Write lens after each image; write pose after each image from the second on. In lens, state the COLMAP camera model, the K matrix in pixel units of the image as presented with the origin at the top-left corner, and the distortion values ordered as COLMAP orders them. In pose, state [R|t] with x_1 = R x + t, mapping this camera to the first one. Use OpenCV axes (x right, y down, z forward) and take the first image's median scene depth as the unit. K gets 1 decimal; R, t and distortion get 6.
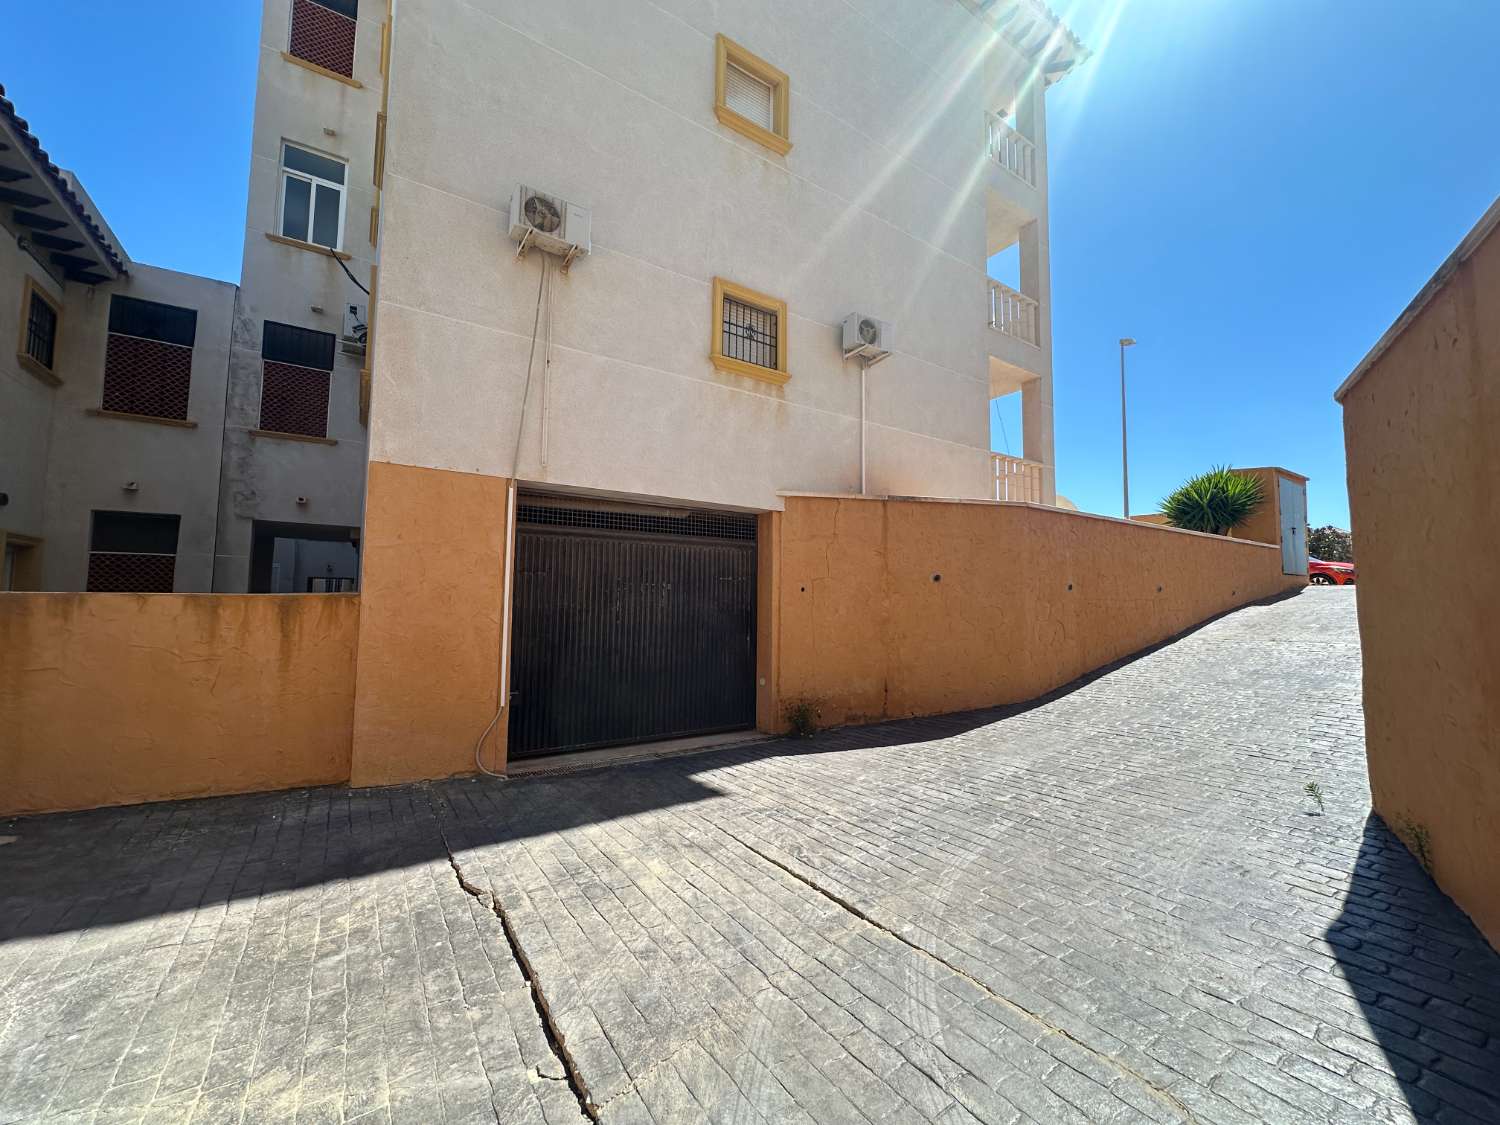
lens RADIAL K [[599.1, 0, 752.2], [0, 599.1, 554.7], [0, 0, 1]] dist [0.001521, 0.000319]
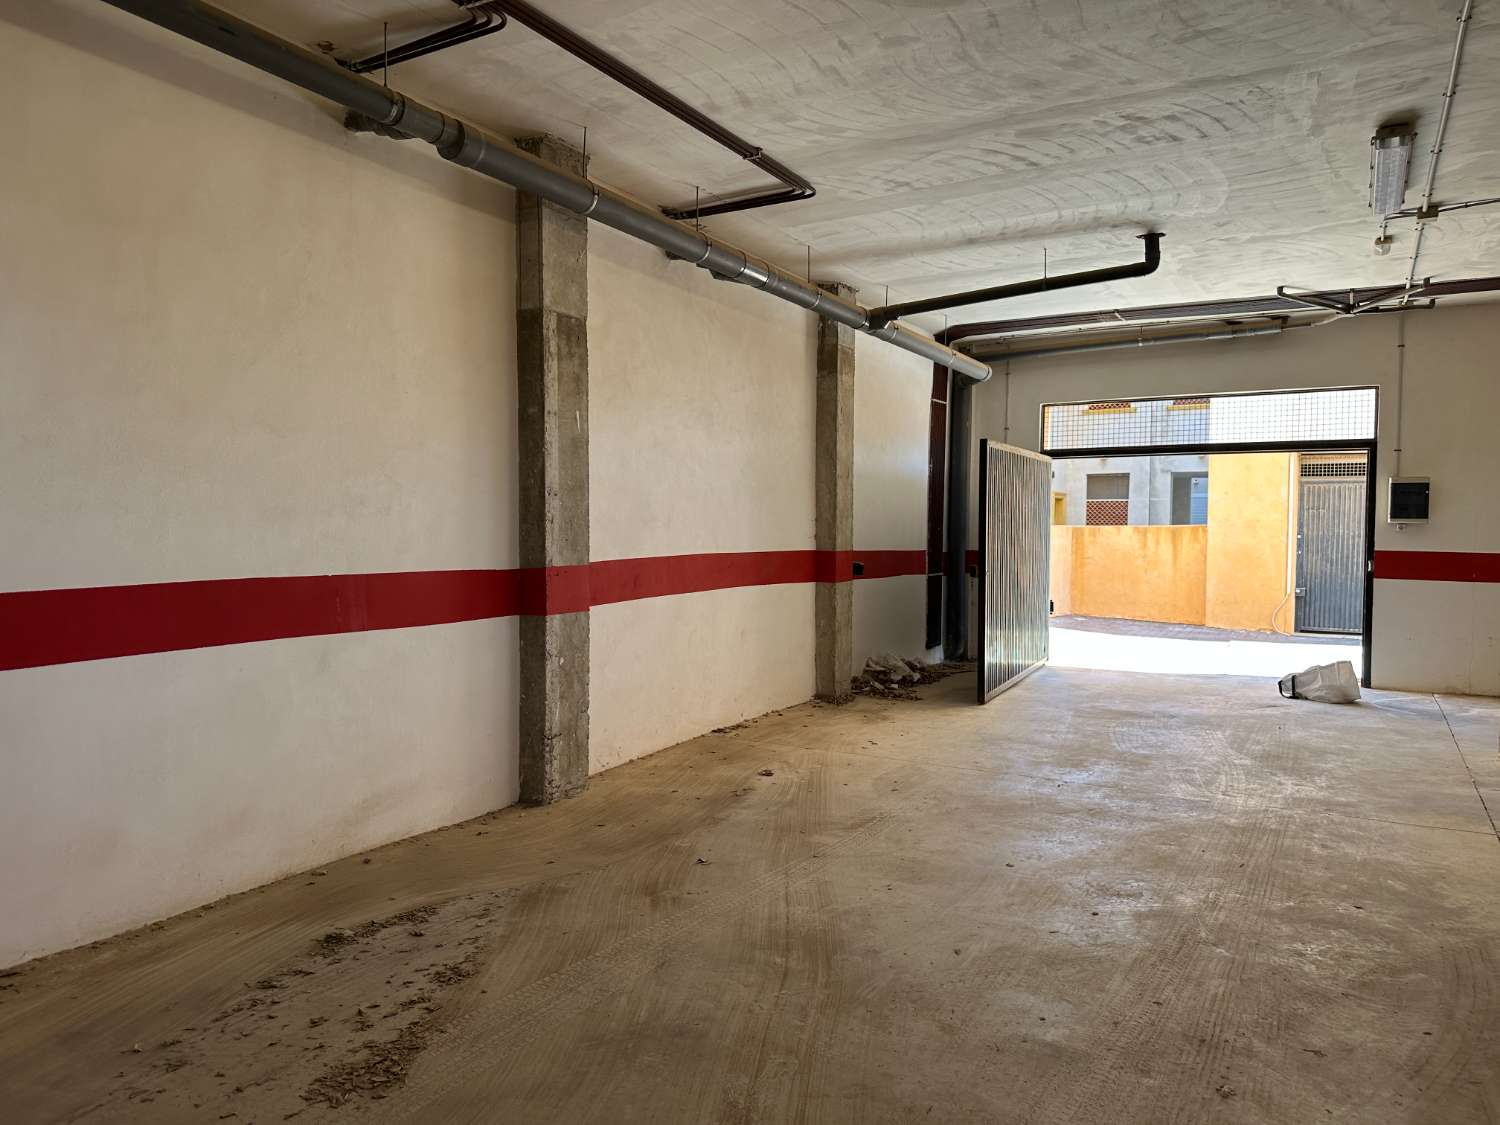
lens RADIAL K [[1053.0, 0, 749.5], [0, 1053.0, 557.5], [0, 0, 1]] dist [0.048798, -0.049738]
pose [[0.446904, 0.020243, -0.894353, 0.860207], [0.063460, 0.996508, 0.054266, -0.053751], [0.892328, -0.081008, 0.444059, -0.900838]]
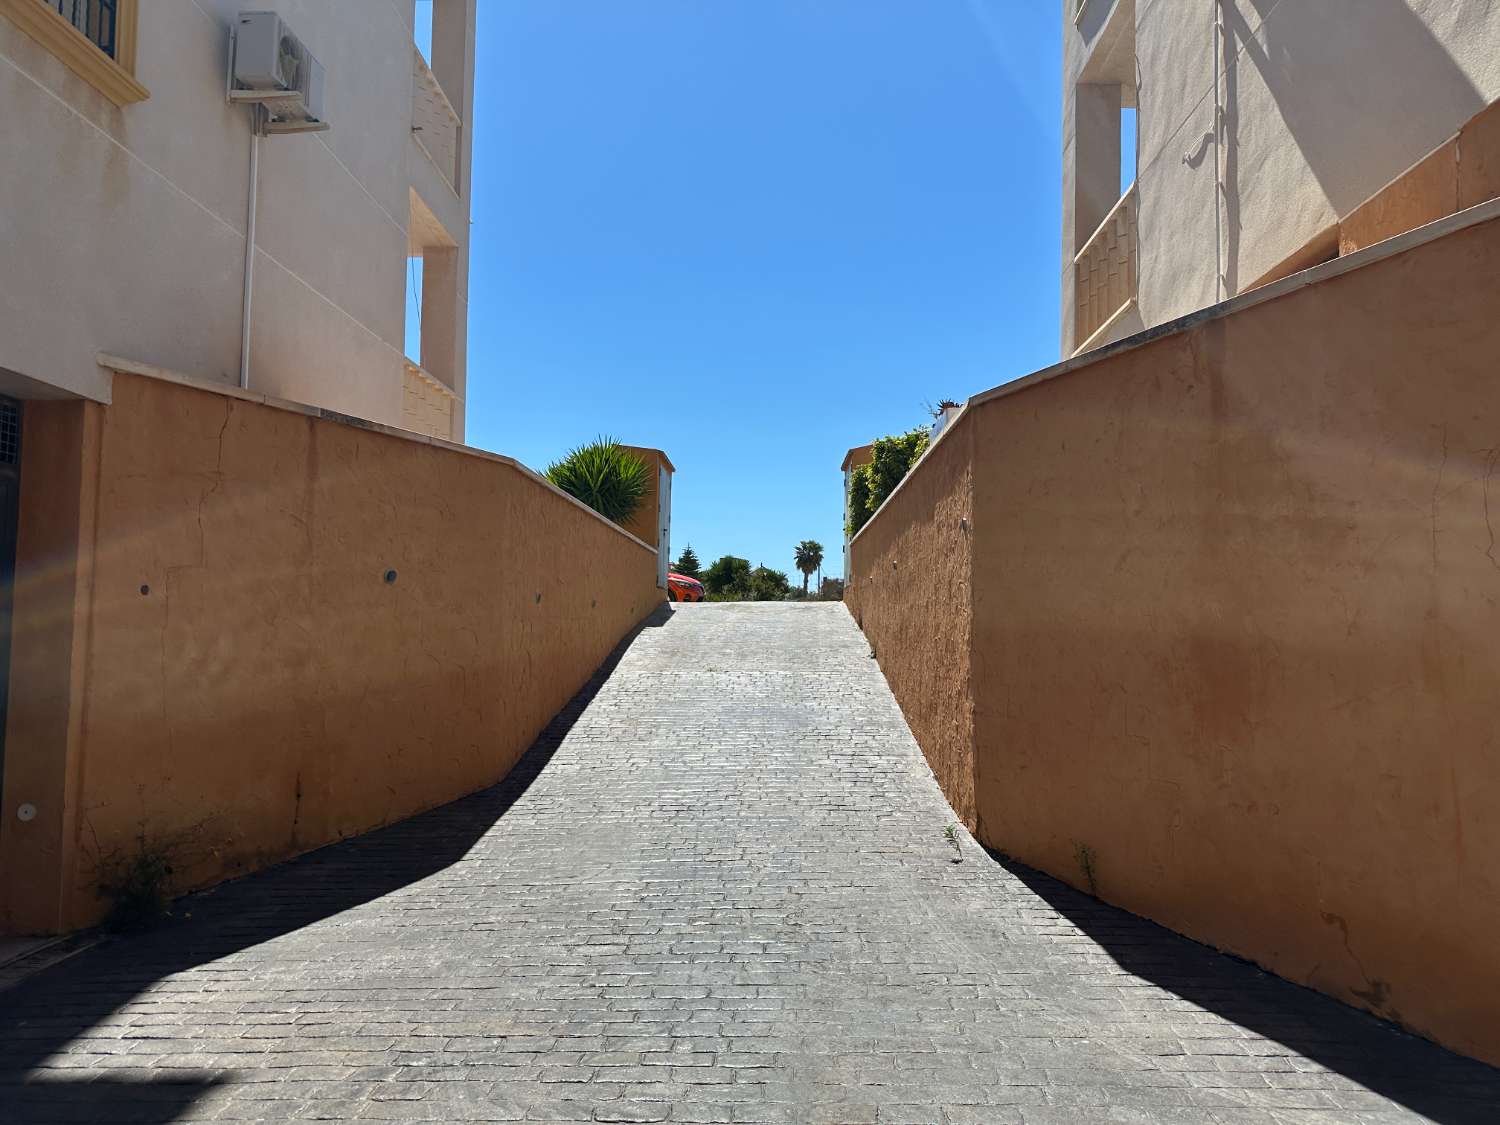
lens RADIAL K [[1053.0, 0, 750.7], [0, 1053.0, 563.5], [0, 0, 1]] dist [0.048798, -0.049738]
pose [[0.576410, 0.053199, 0.815427, -0.299864], [-0.075067, 0.997106, -0.011988, 0.015321], [-0.813706, -0.054301, 0.578735, 0.190290]]
